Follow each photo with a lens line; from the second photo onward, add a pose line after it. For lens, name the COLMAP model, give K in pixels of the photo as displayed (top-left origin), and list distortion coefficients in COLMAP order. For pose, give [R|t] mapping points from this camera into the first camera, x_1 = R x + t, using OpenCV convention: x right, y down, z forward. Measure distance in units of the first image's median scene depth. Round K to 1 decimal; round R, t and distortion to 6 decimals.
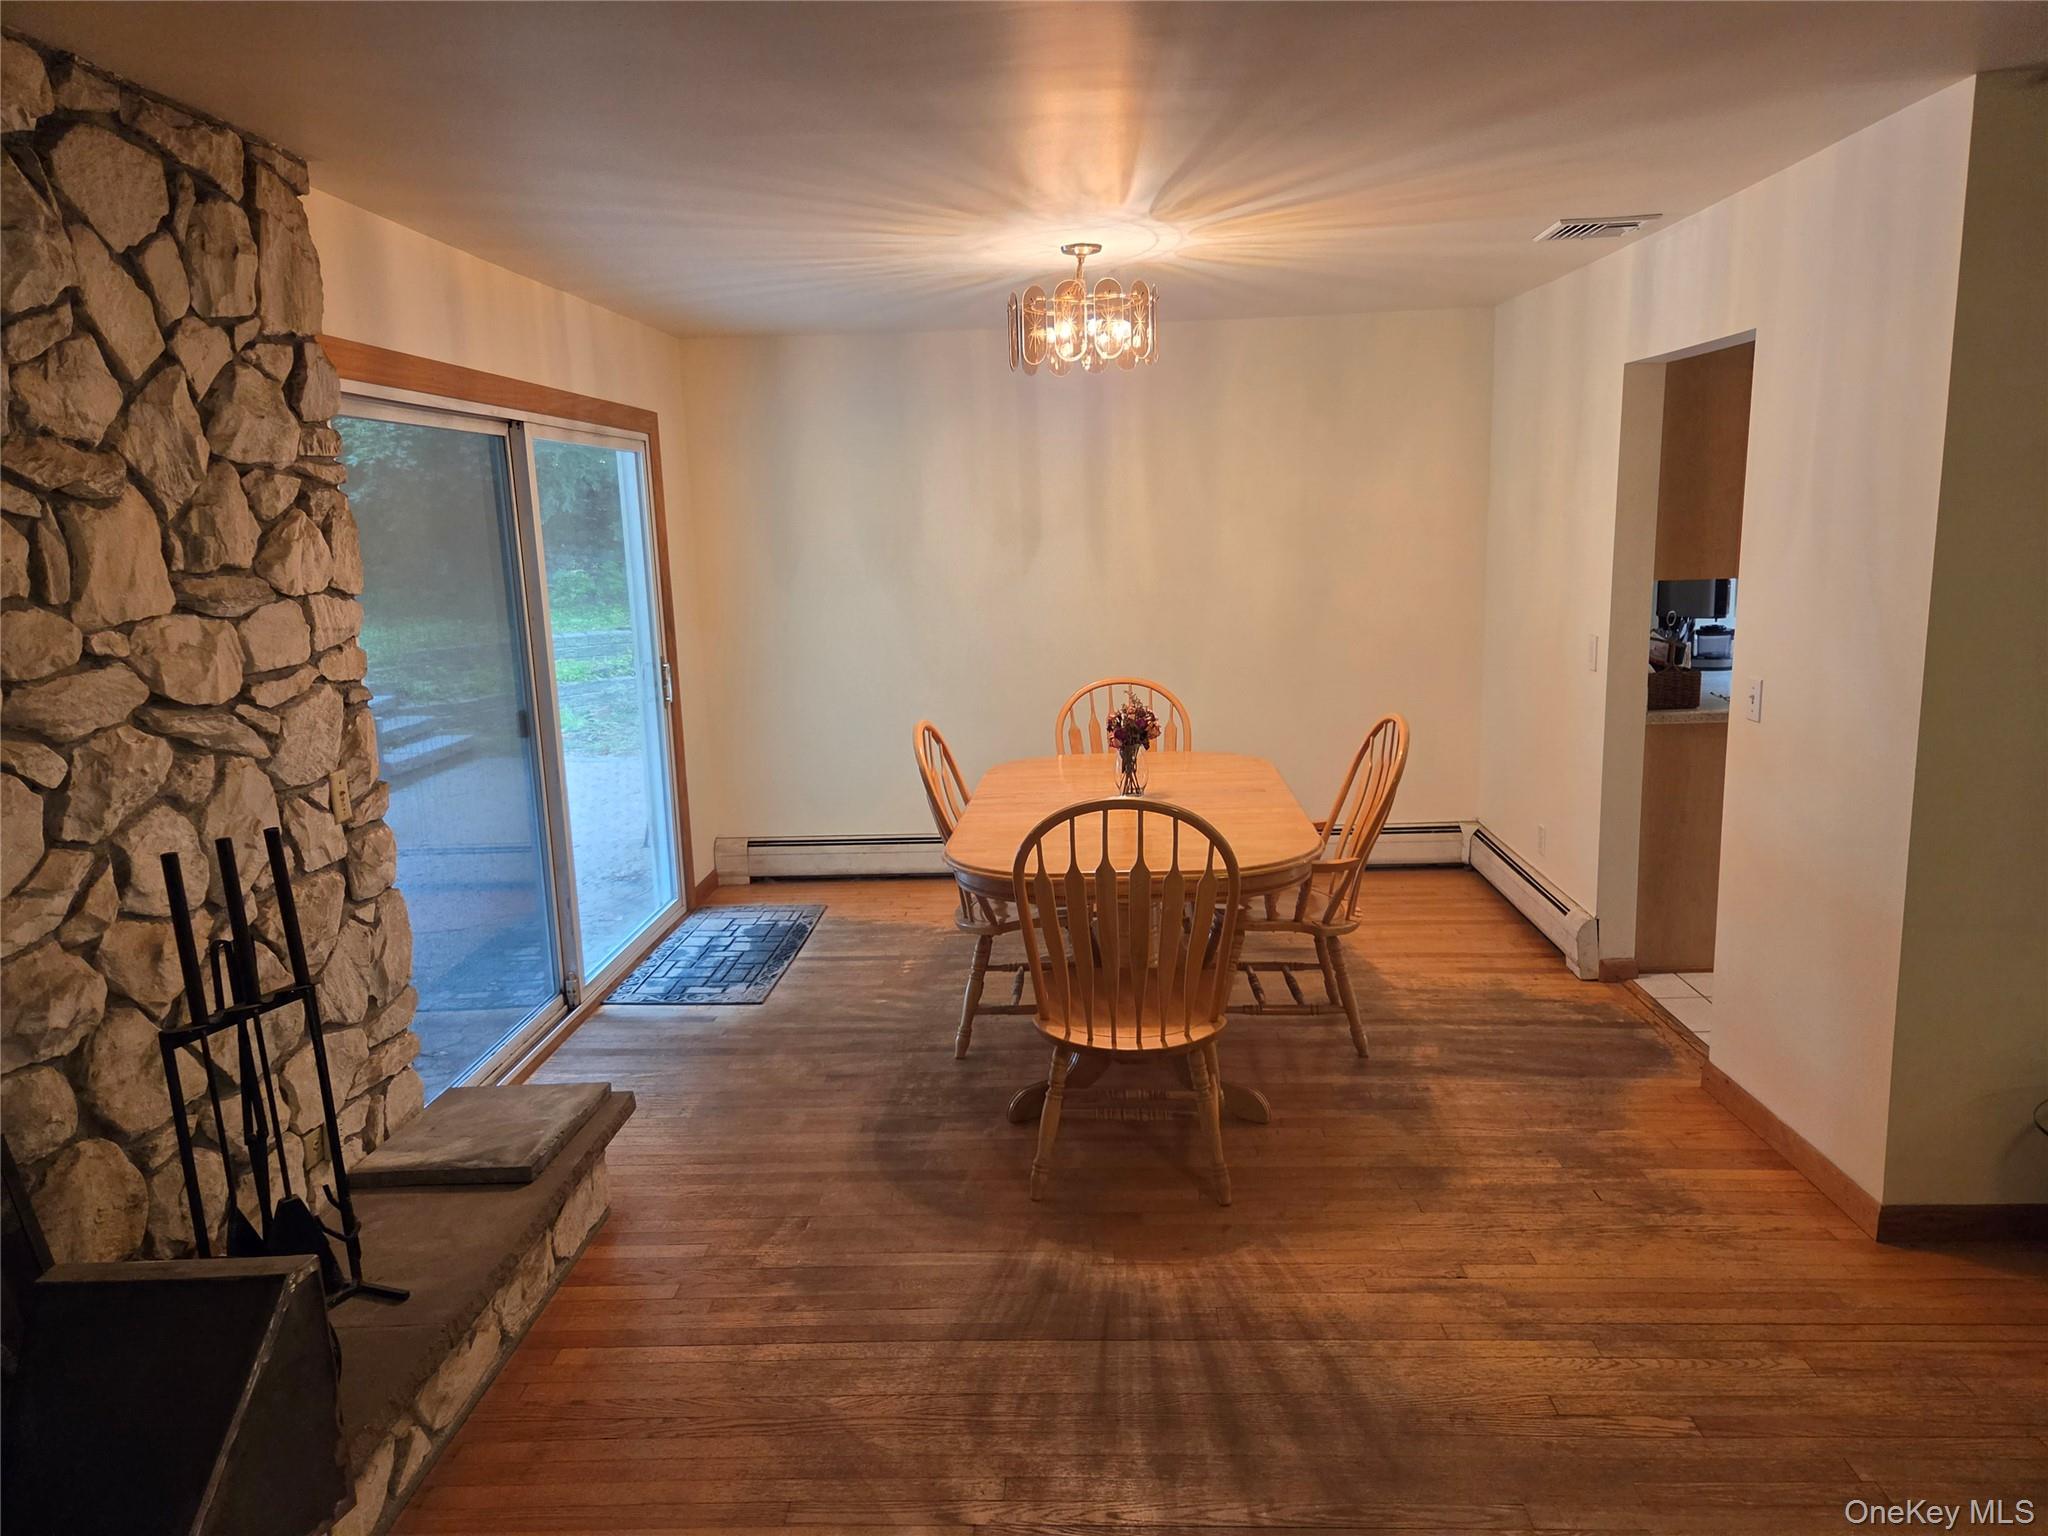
lens RADIAL K [[1378.8, 0, 1026.7], [0, 1378.8, 778.2], [0, 0, 1]] dist [0.076172, -0.065340]
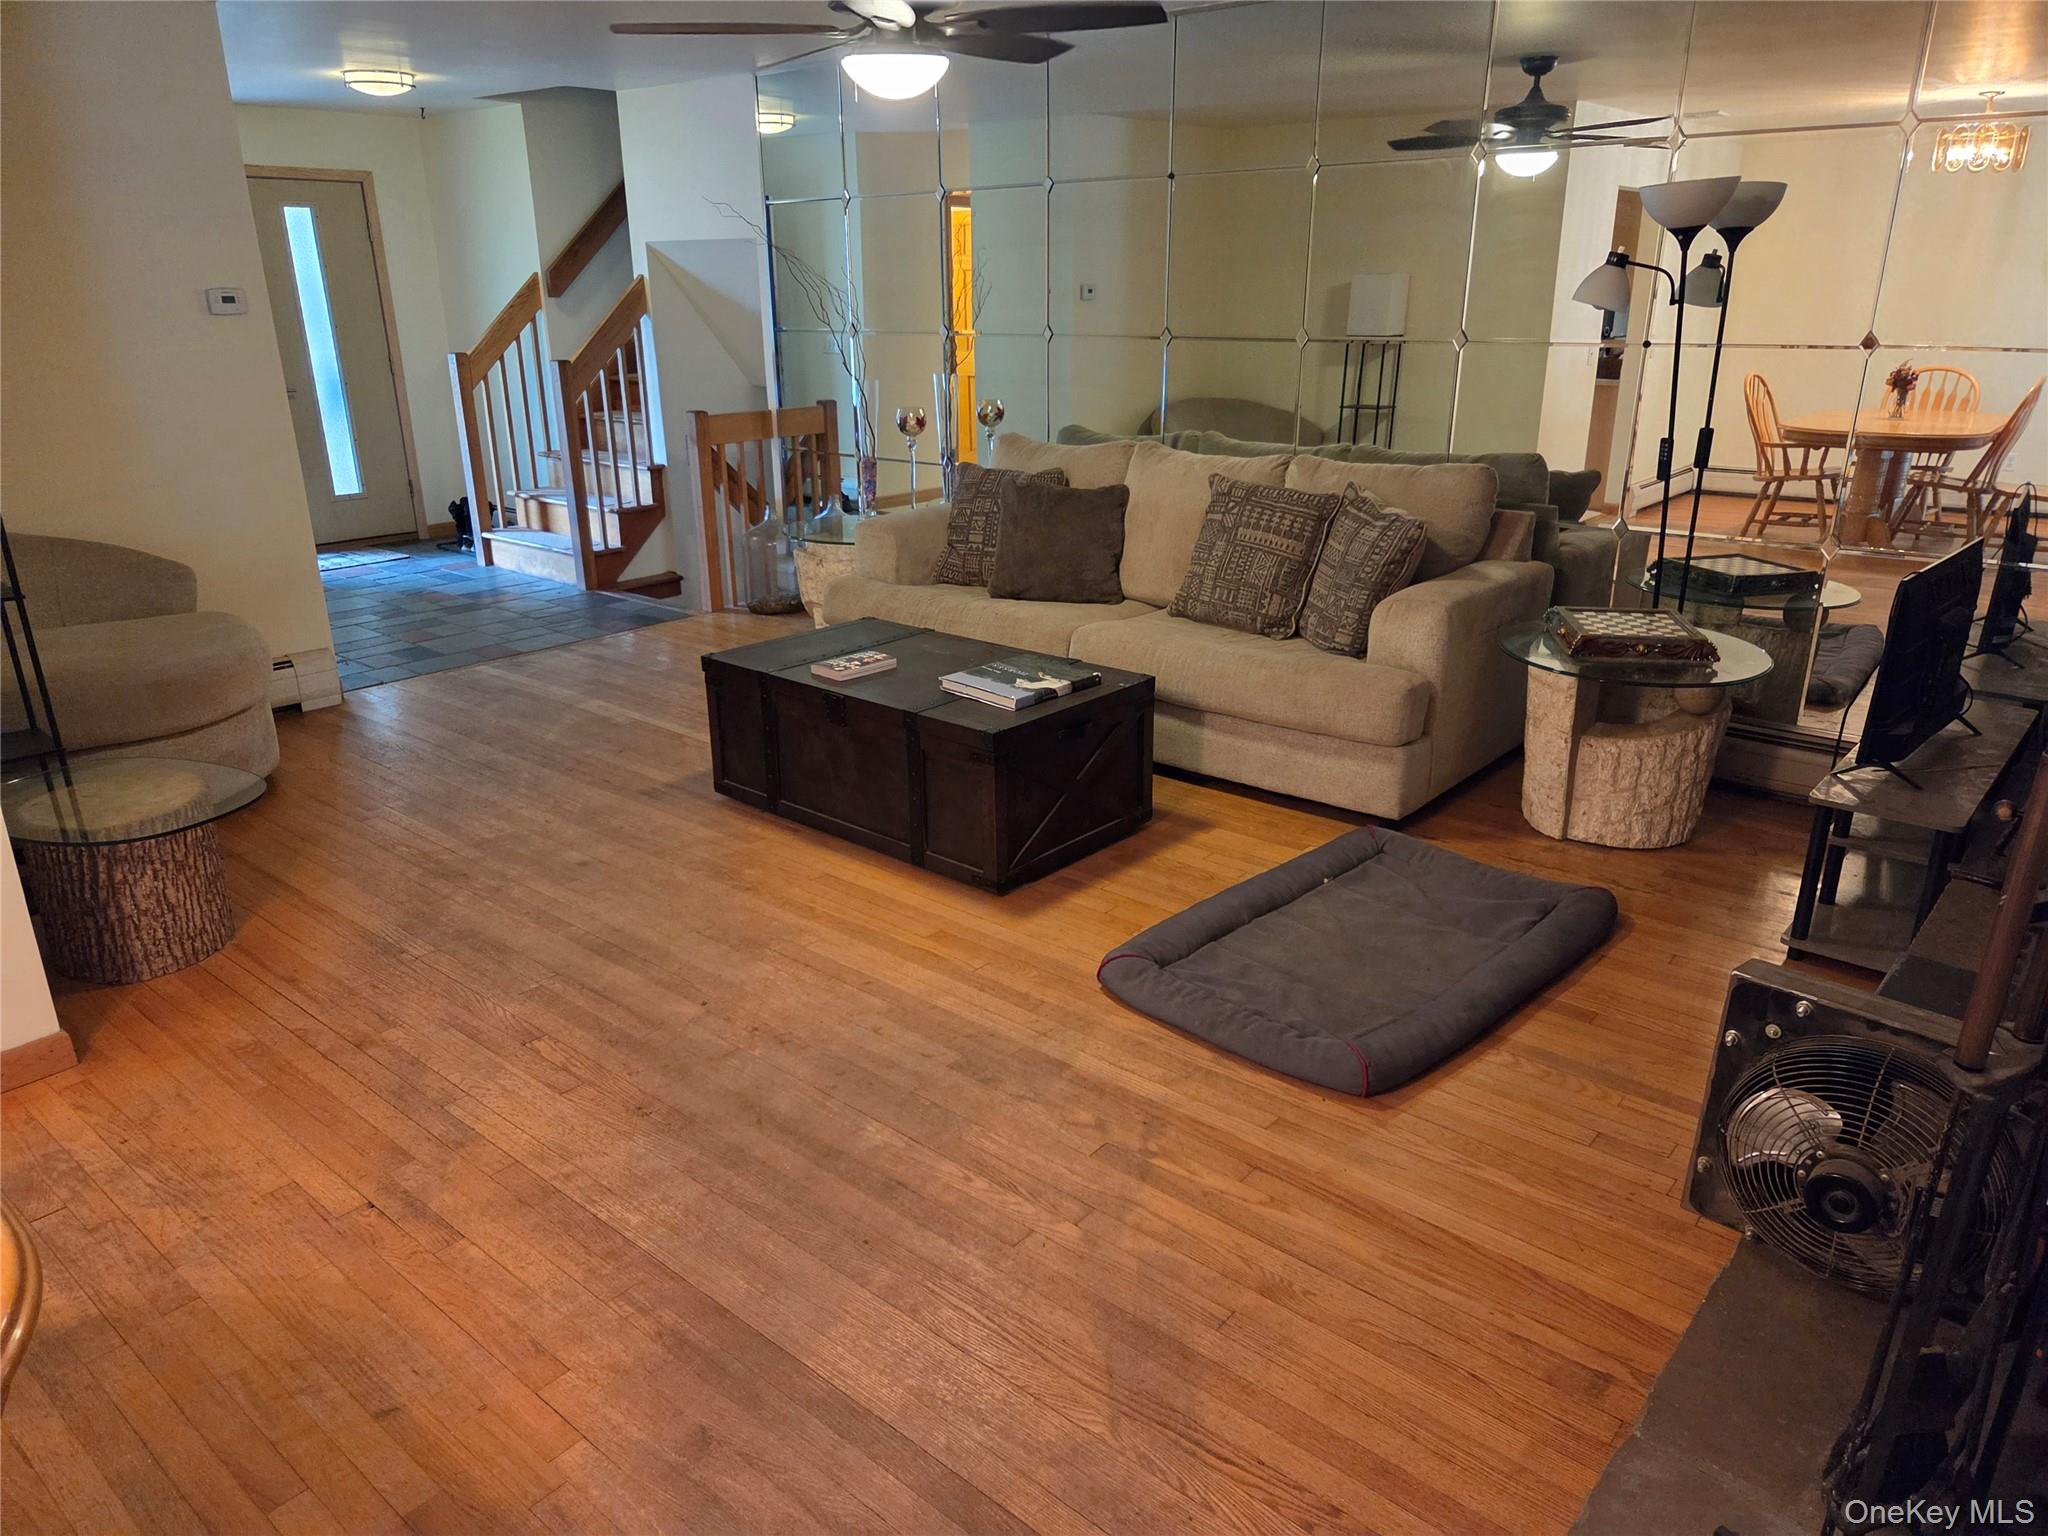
lens RADIAL K [[1378.8, 0, 1026.7], [0, 1378.8, 778.2], [0, 0, 1]] dist [0.076172, -0.065340]
pose [[-0.790321, -0.173979, 0.587472, -0.318966], [0.145297, 0.878265, 0.455565, -0.132943], [-0.595215, 0.445400, -0.668833, 0.899292]]
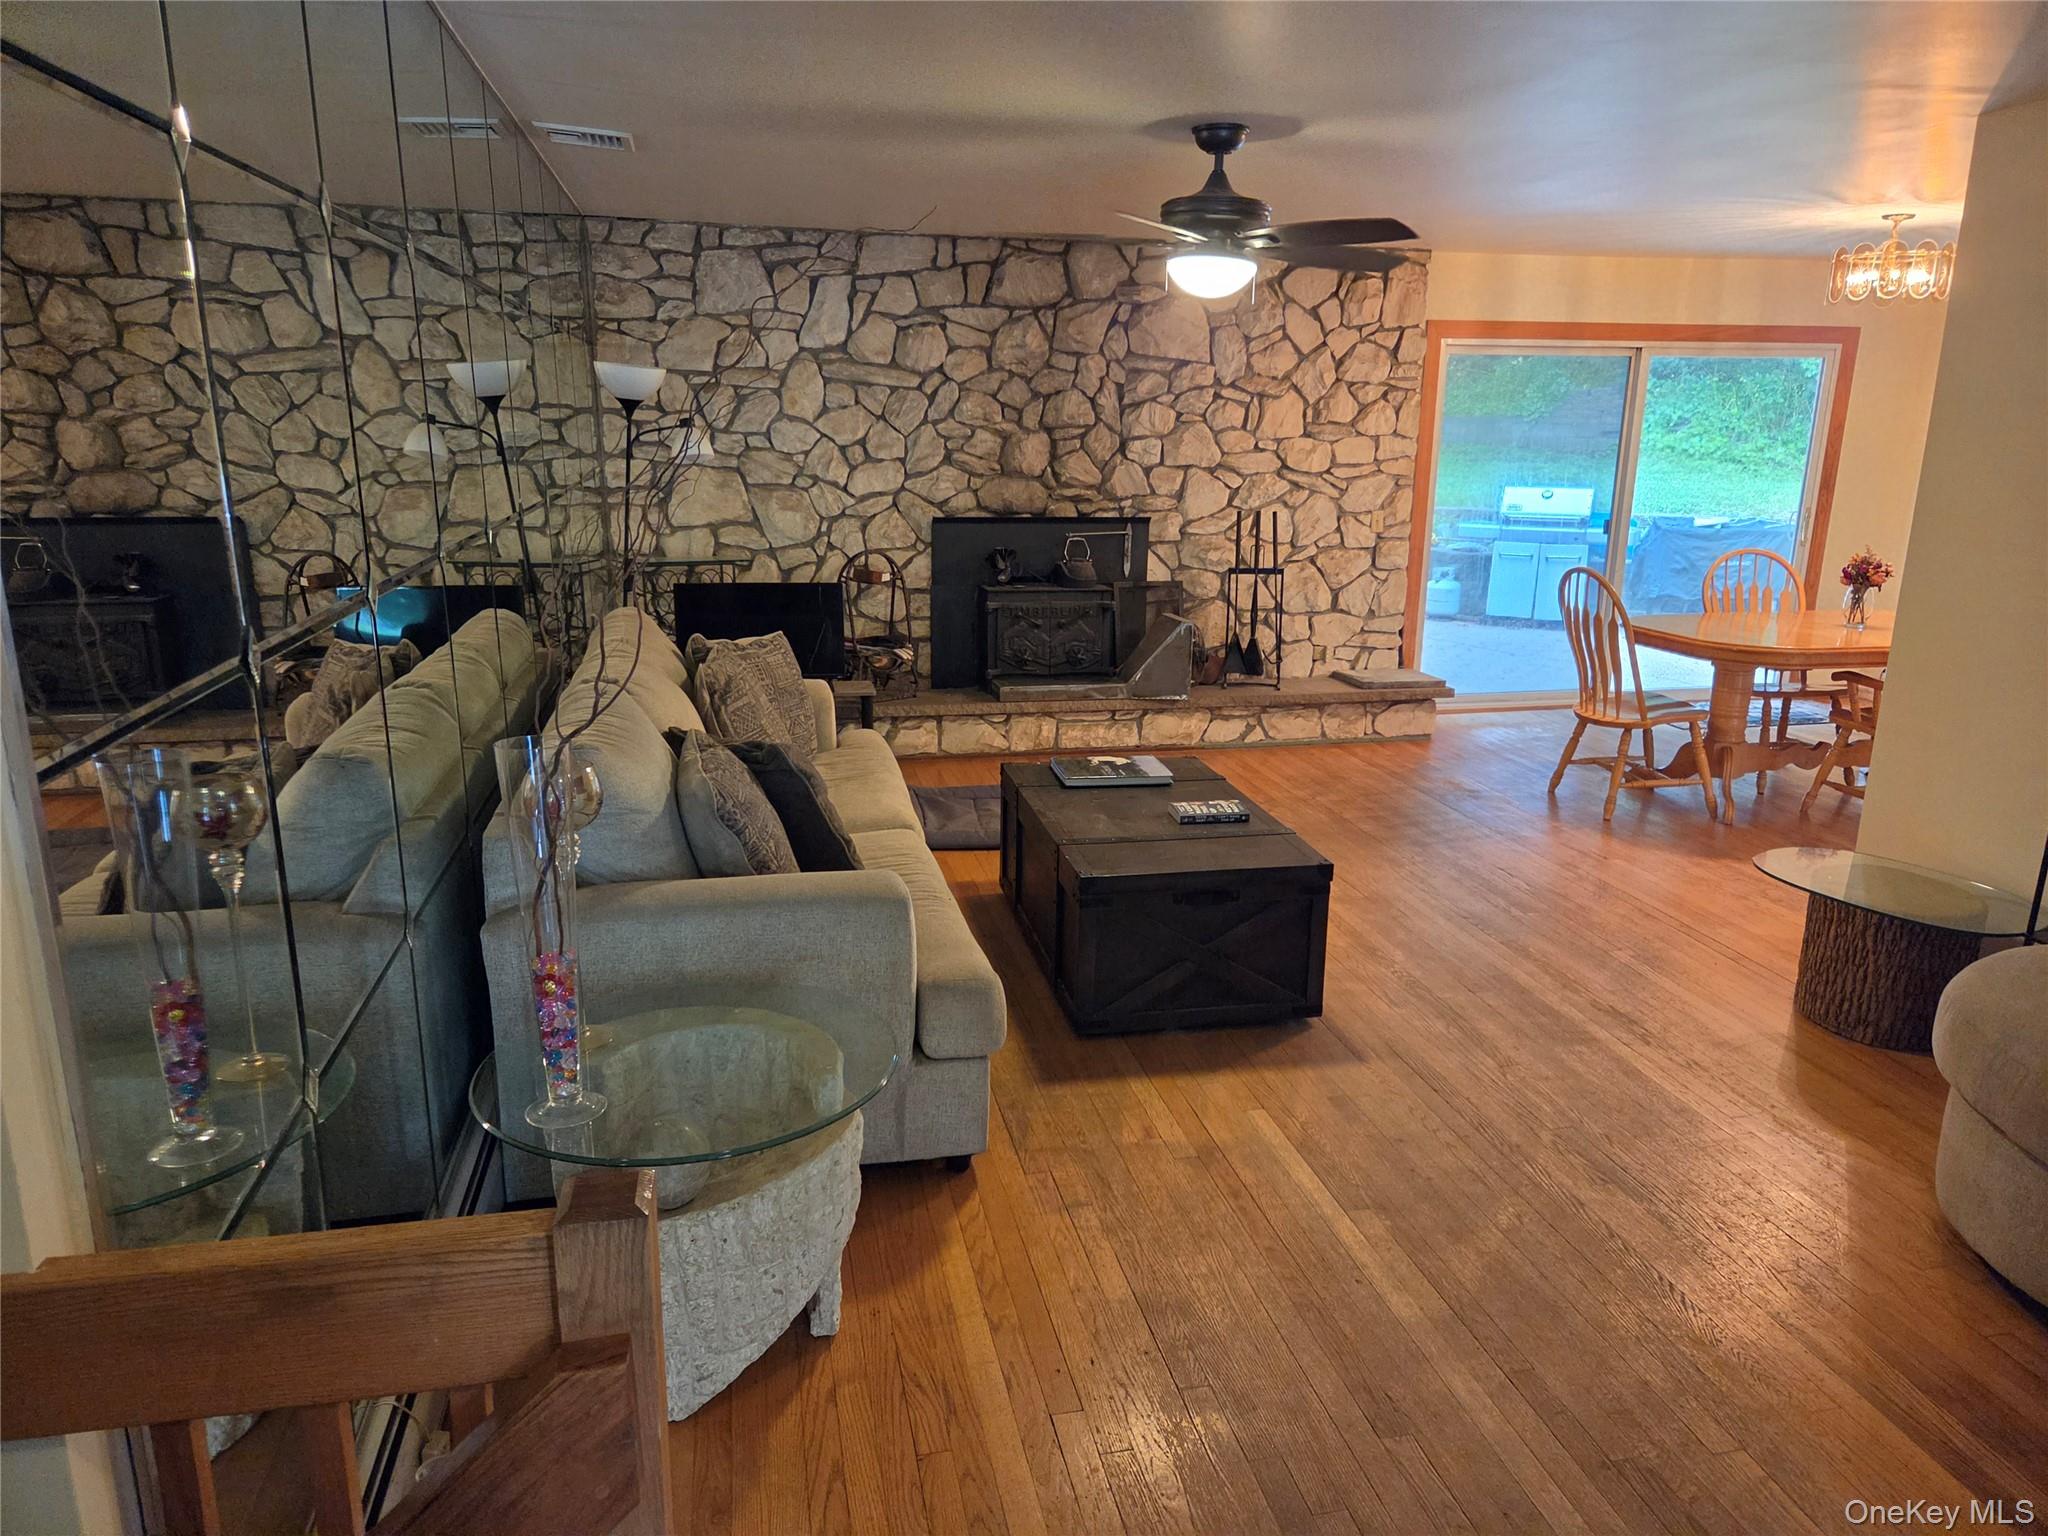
lens RADIAL K [[1378.8, 0, 1026.7], [0, 1378.8, 778.2], [0, 0, 1]] dist [0.076172, -0.065340]
pose [[0.248723, 0.275043, -0.928702, 1.290139], [-0.197547, 0.953085, 0.229358, 0.003736], [0.948215, 0.126416, 0.291388, -0.161258]]
